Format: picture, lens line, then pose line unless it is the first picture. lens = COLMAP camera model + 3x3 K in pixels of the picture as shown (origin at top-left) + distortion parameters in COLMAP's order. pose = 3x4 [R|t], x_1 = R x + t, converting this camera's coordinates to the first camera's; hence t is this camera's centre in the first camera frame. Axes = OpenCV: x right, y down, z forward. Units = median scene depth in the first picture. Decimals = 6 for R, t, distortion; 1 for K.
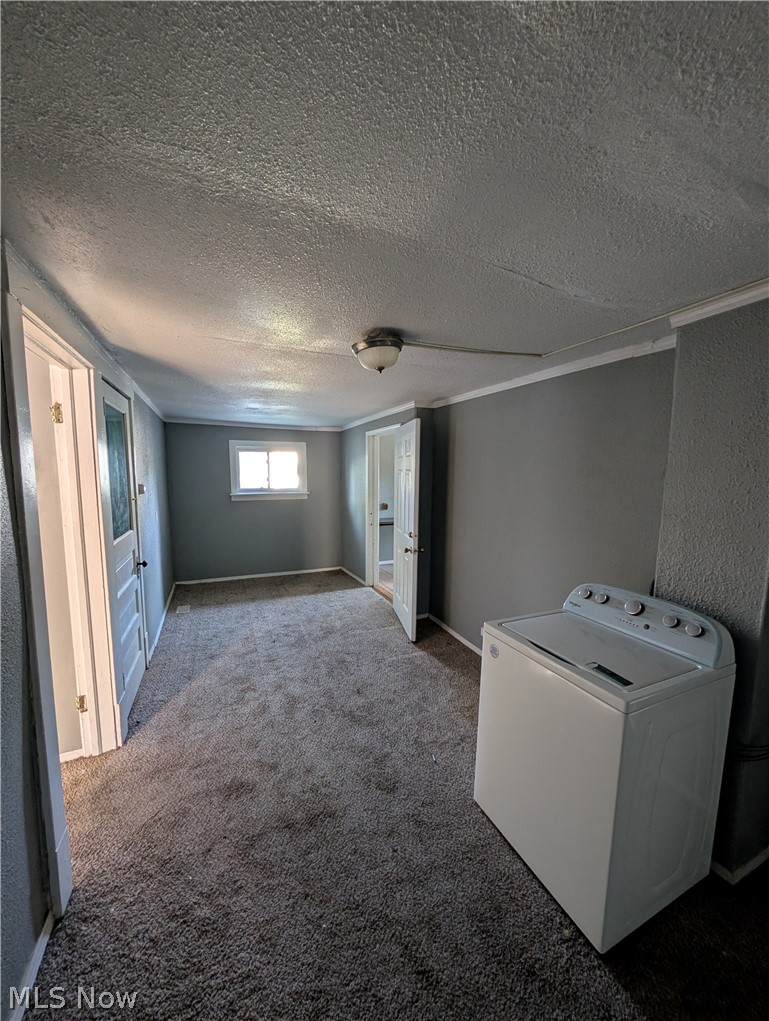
lens RADIAL K [[388.3, 0, 387.2], [0, 388.3, 512.3], [0, 0, 1]] dist [-0.002647, 0.000802]
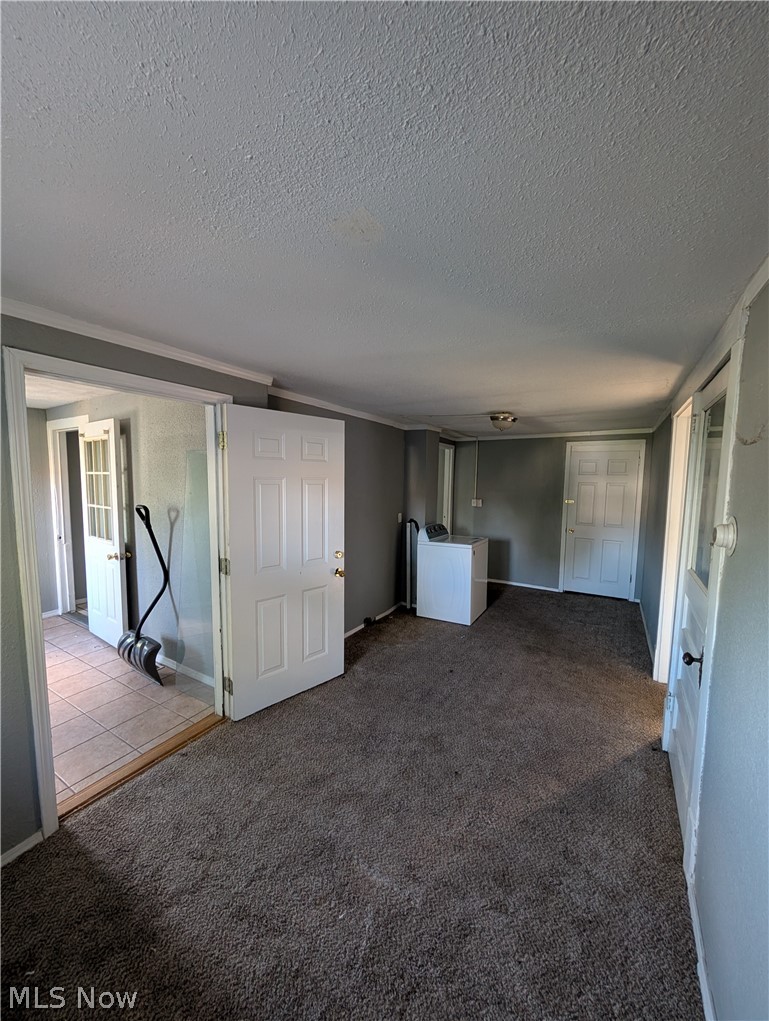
lens RADIAL K [[388.3, 0, 383.0], [0, 388.3, 509.6], [0, 0, 1]] dist [-0.002647, 0.000802]
pose [[-0.569124, -0.091771, 0.817114, -0.651148], [0.067409, 0.985200, 0.157599, -0.160870], [-0.819484, 0.144774, -0.554515, 1.311343]]
